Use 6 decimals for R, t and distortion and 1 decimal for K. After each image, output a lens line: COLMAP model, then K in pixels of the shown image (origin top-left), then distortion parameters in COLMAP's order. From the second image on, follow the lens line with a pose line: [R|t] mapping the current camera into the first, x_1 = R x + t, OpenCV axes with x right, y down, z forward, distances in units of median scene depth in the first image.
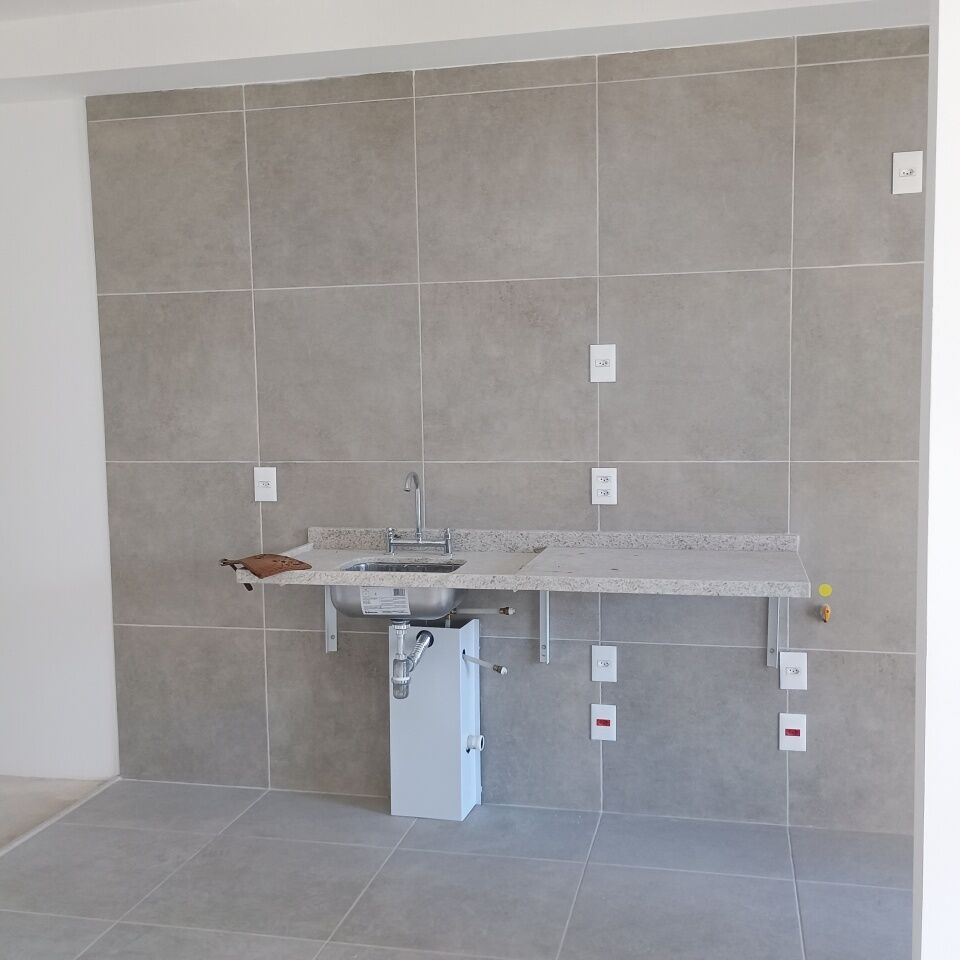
lens RADIAL K [[1117.6, 0, 481.6], [0, 1117.6, 482.7], [0, 0, 1]] dist [0.034976, 0.000000]
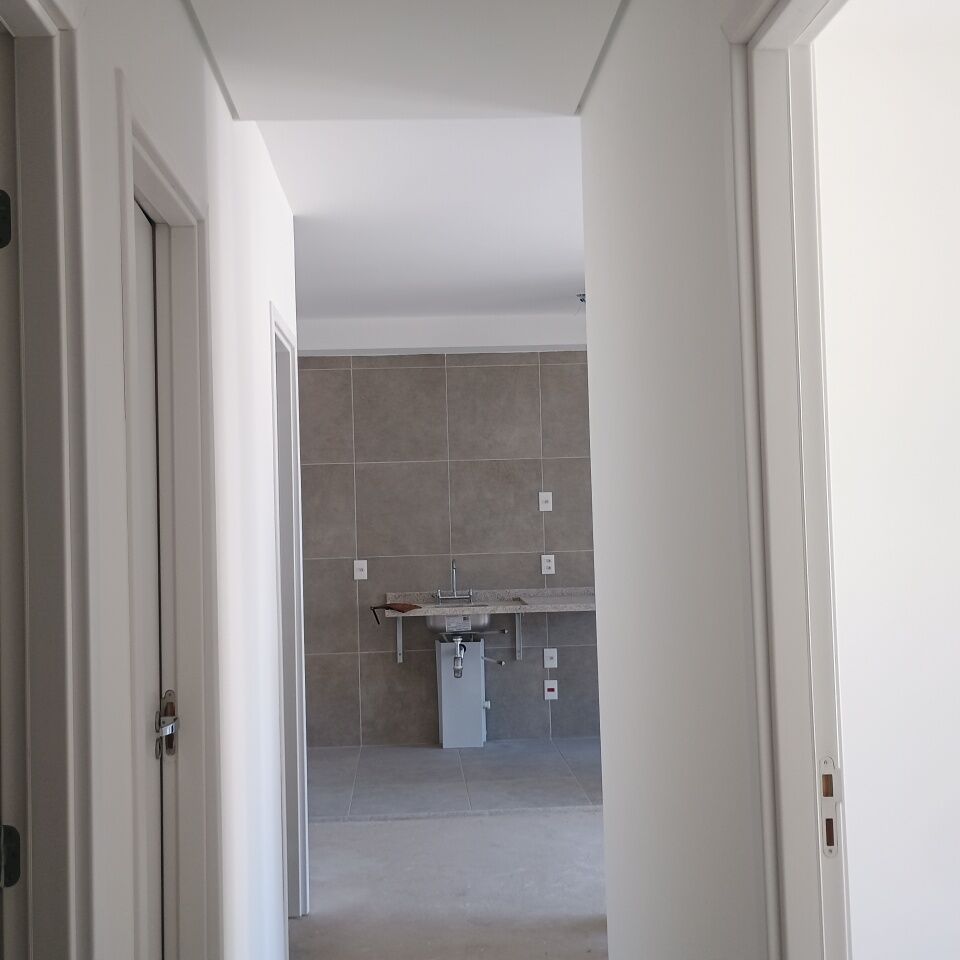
lens RADIAL K [[1137.1, 0, 464.9], [0, 1137.1, 447.7], [0, 0, 1]] dist [0.051235, 0.000000]
pose [[0.962467, 0.002358, 0.271387, -0.547612], [0.035358, 0.990350, -0.134001, 0.059855], [-0.269084, 0.138567, 0.953097, -0.846280]]
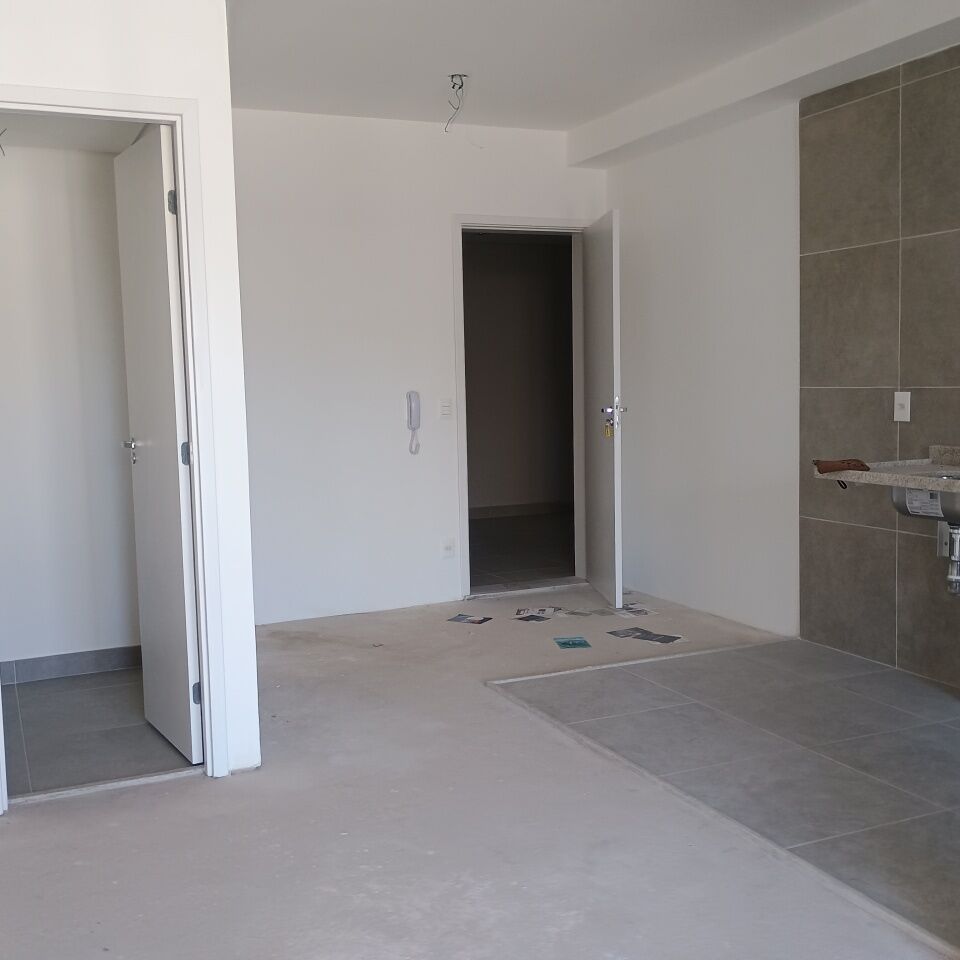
lens RADIAL K [[1117.6, 0, 445.4], [0, 1117.6, 485.4], [0, 0, 1]] dist [0.034976, 0.000000]
pose [[0.589749, 0.079580, -0.803656, 0.491259], [-0.048950, 0.996826, 0.062787, 0.034109], [0.806102, 0.002310, 0.591772, -0.080409]]
